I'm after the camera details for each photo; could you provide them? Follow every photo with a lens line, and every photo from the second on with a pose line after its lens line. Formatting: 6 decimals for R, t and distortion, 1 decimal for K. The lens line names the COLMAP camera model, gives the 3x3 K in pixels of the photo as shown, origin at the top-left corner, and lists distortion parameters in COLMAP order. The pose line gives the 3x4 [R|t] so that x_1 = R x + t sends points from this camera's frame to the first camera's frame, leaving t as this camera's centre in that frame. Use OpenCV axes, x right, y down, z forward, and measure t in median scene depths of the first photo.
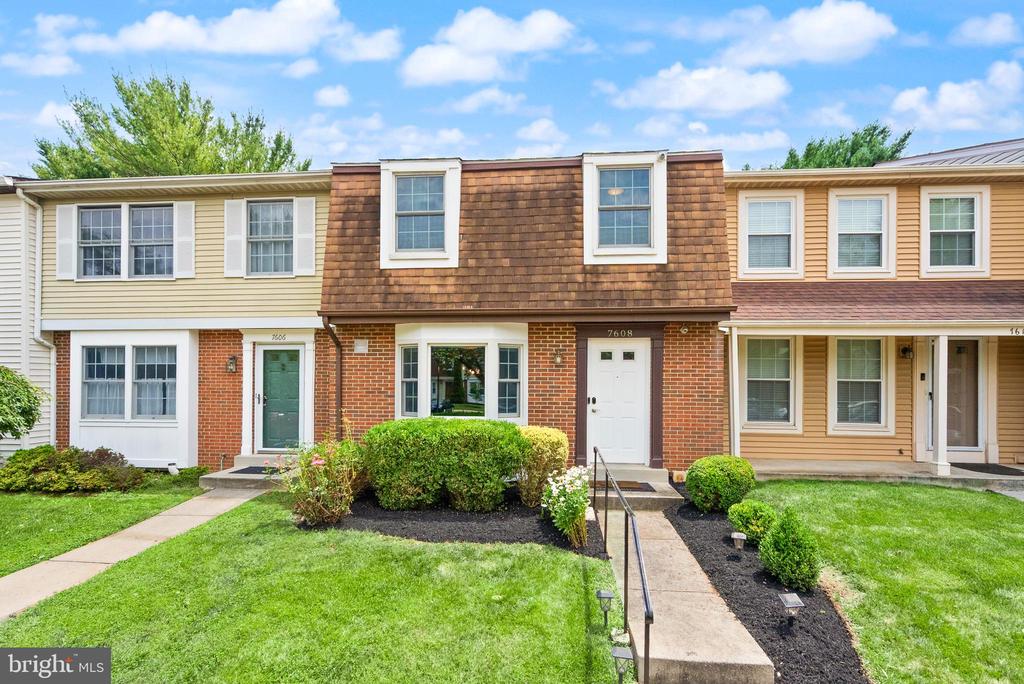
lens RADIAL K [[477.4, 0, 495.5], [0, 477.4, 399.6], [0, 0, 1]] dist [0.000990, 0.000268]
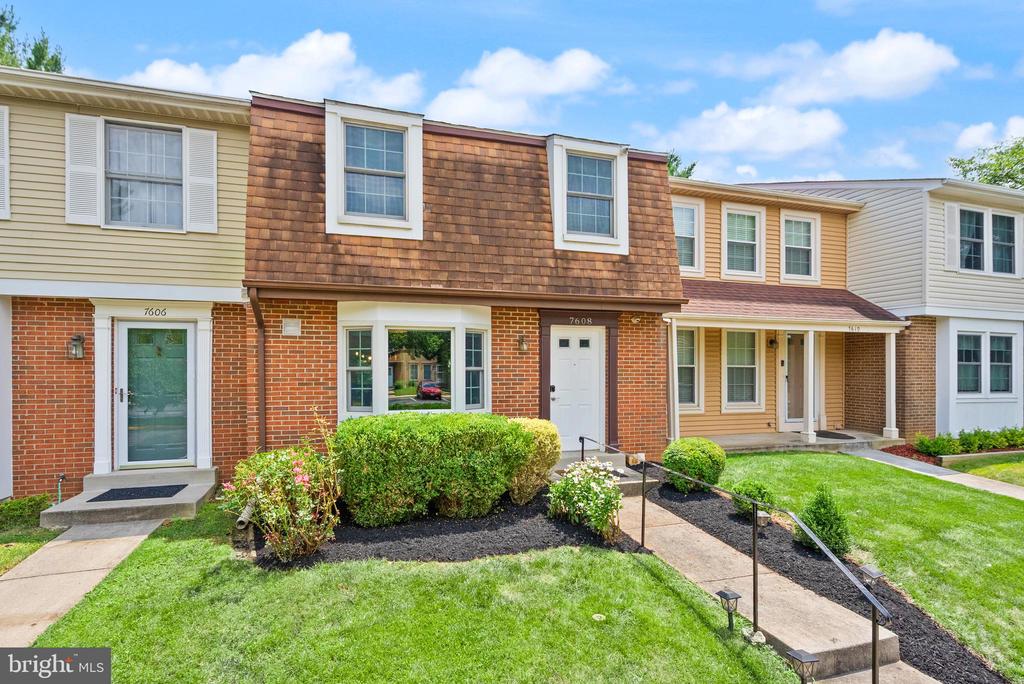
lens RADIAL K [[477.4, 0, 492.4], [0, 477.4, 382.6], [0, 0, 1]] dist [0.000990, 0.000268]
pose [[0.932051, -0.016774, 0.361939, -0.274413], [0.017328, 0.999848, 0.001715, -0.014308], [-0.361913, 0.004673, 0.932200, 0.134723]]
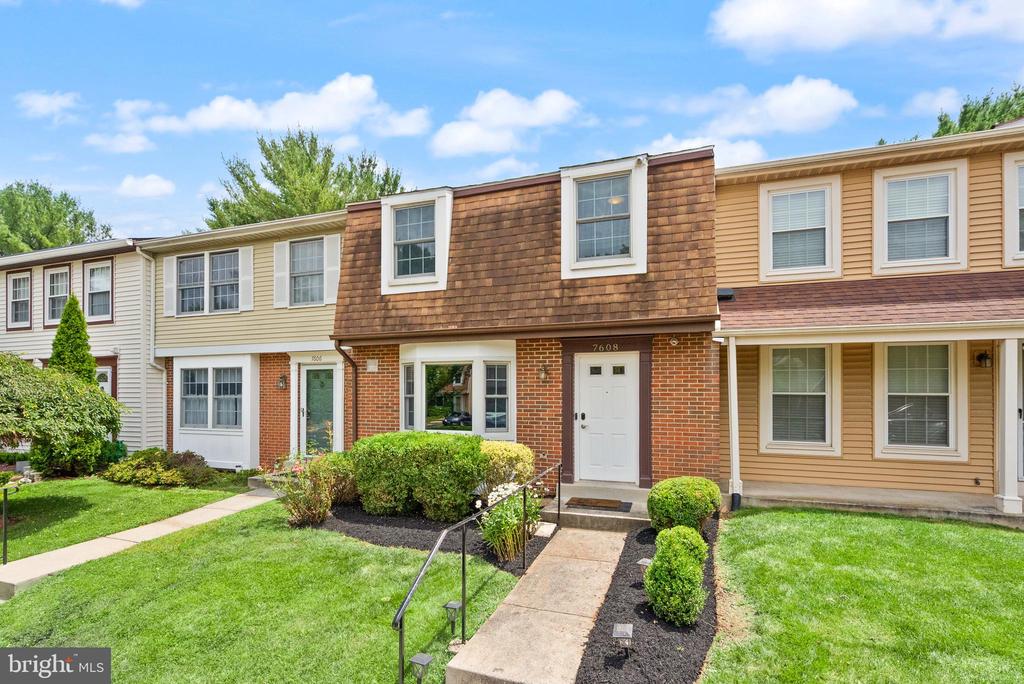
lens RADIAL K [[477.4, 0, 494.8], [0, 477.4, 408.8], [0, 0, 1]] dist [0.000990, 0.000268]
pose [[0.967683, 0.003528, -0.252145, 0.287171], [-0.004993, 0.999974, -0.005170, -0.007529], [0.252121, 0.006262, 0.967676, 0.004888]]
